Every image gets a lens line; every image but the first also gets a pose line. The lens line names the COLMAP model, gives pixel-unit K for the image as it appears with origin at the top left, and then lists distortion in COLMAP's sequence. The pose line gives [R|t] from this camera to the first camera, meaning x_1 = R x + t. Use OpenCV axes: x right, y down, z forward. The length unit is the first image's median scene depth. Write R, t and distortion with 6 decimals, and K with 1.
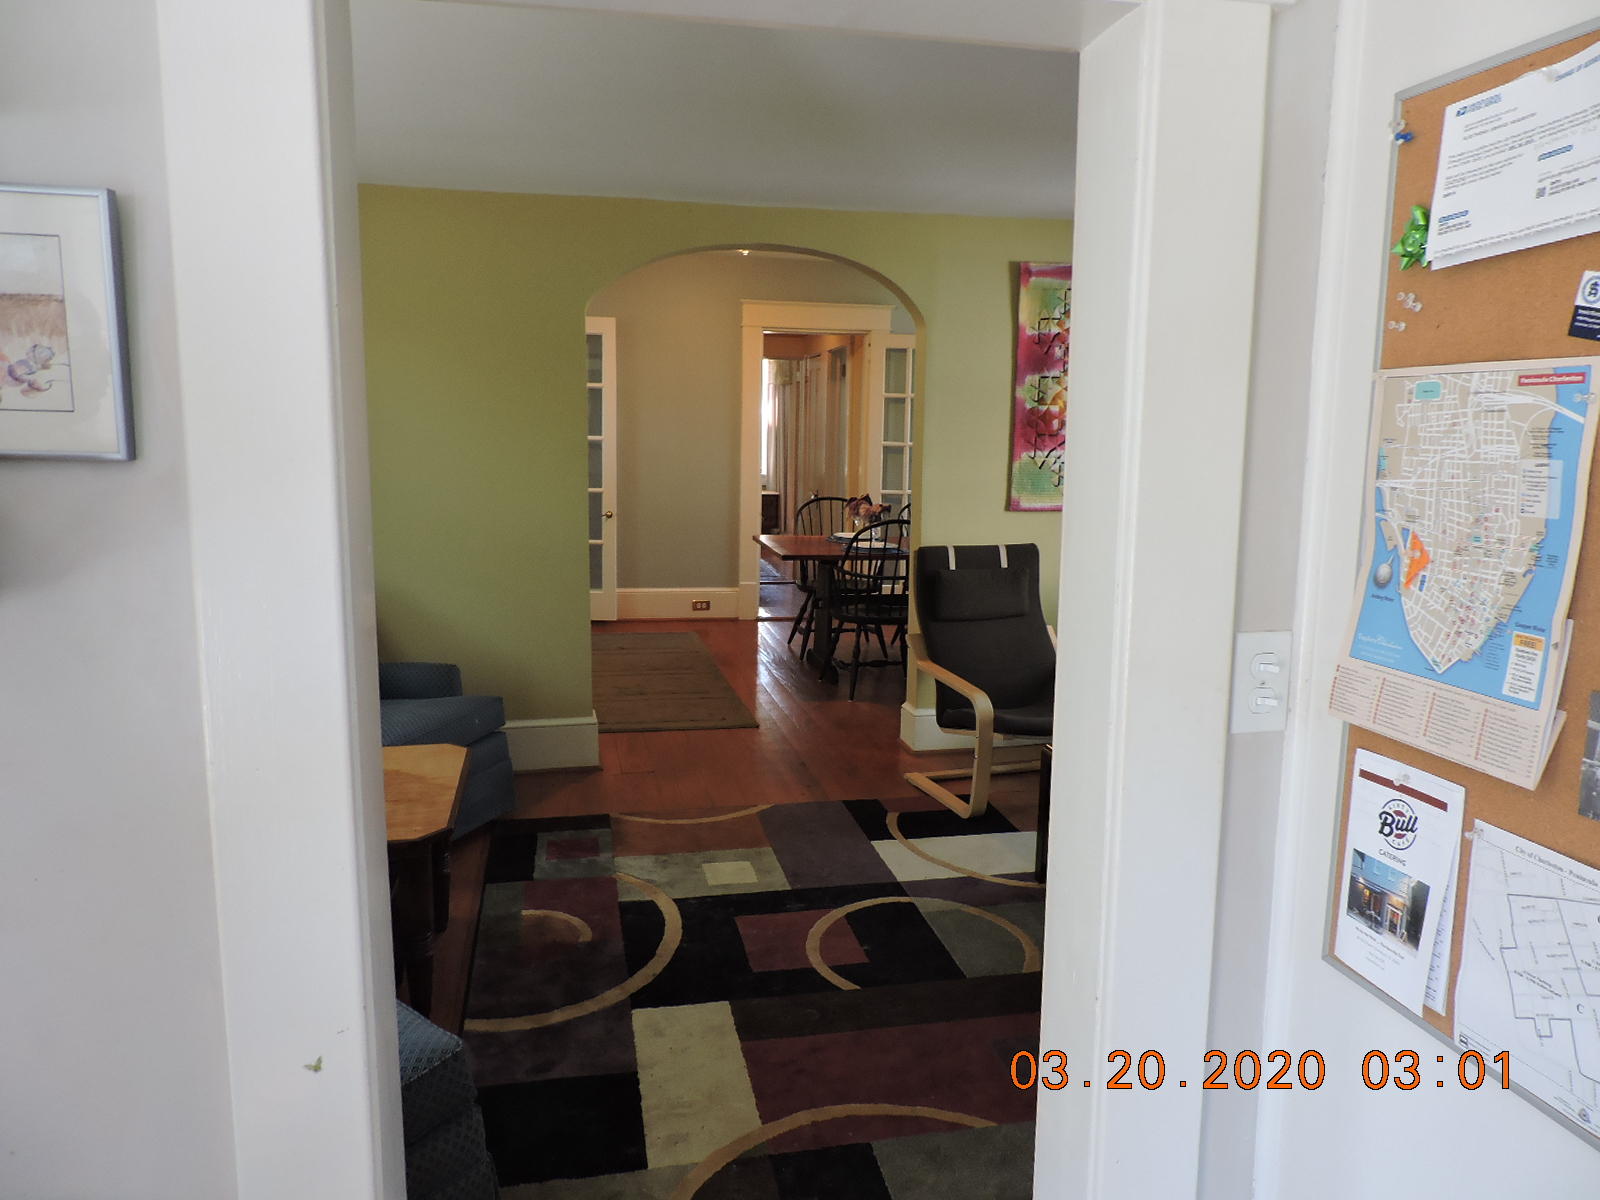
lens RADIAL K [[1140.5, 0, 802.3], [0, 1140.5, 603.2], [0, 0, 1]] dist [-0.027531, 0.009568]
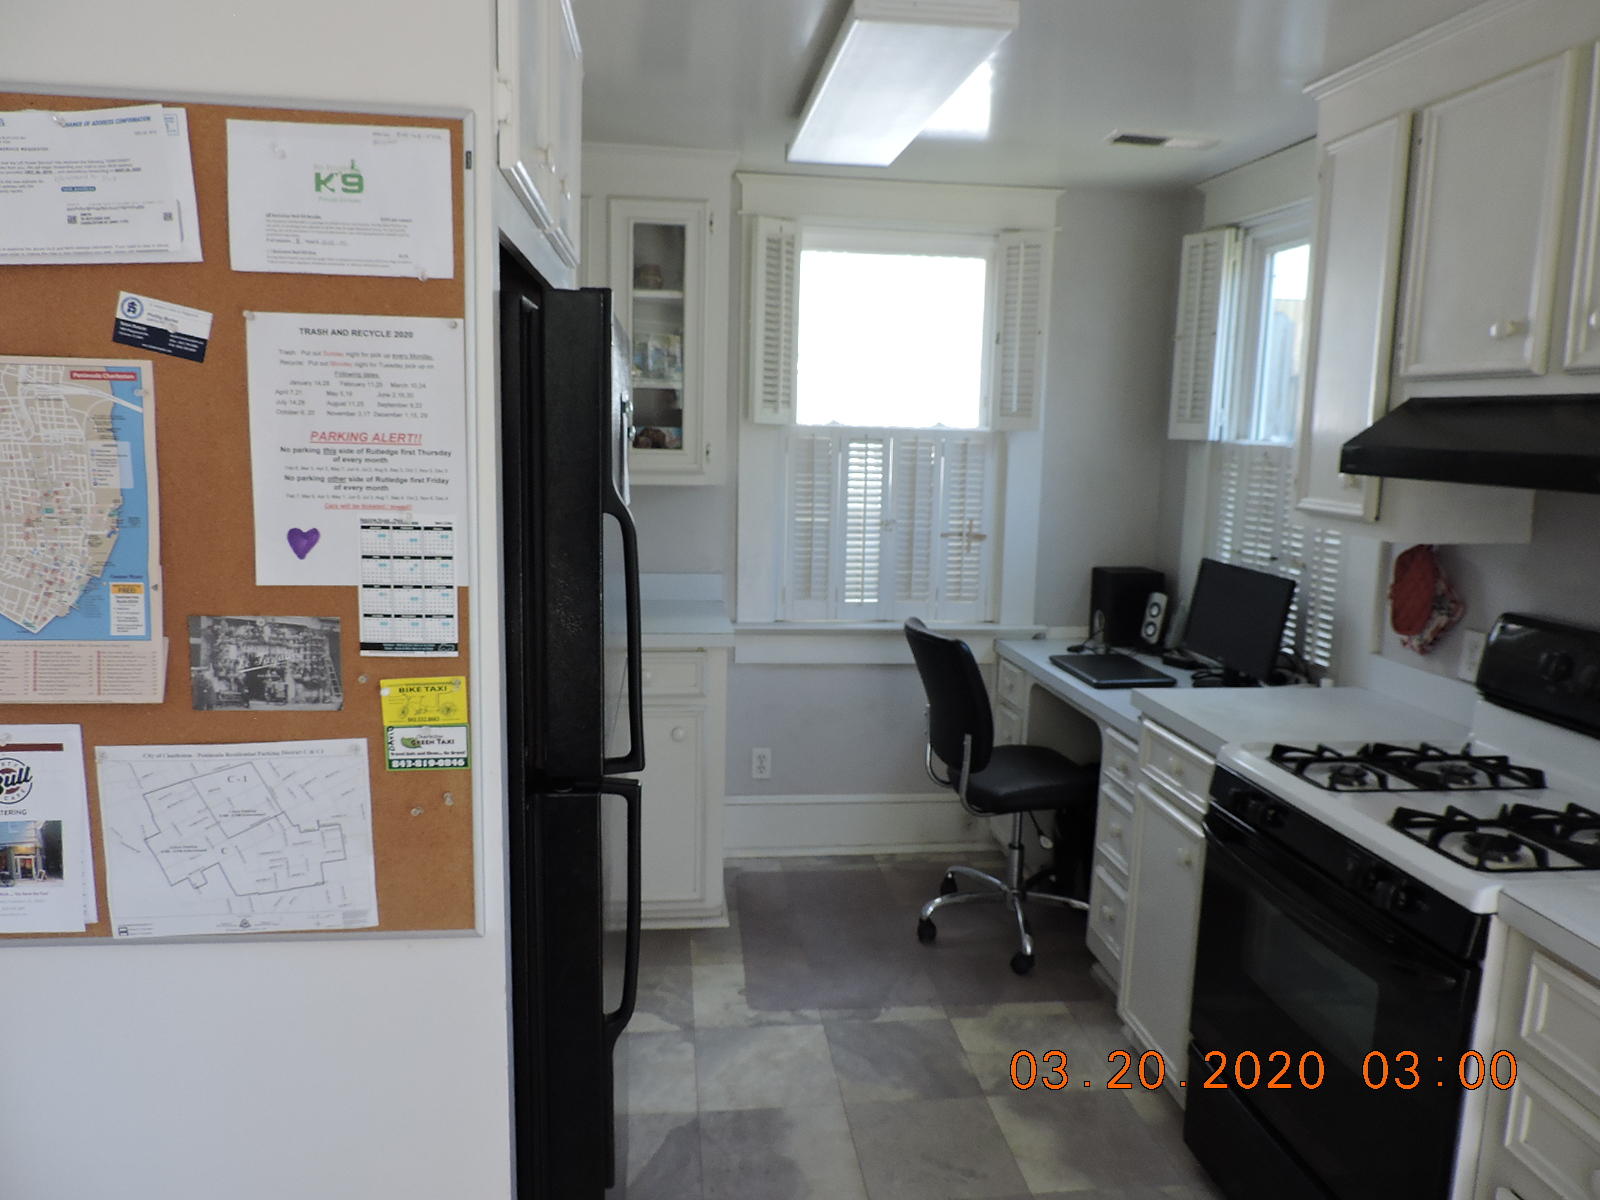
lens RADIAL K [[1140.5, 0, 802.4], [0, 1140.5, 602.3], [0, 0, 1]] dist [-0.027531, 0.009568]
pose [[0.082894, -0.150727, 0.985094, -0.497206], [0.124746, 0.982290, 0.139801, -0.030798], [-0.988720, 0.111298, 0.100228, 0.140594]]
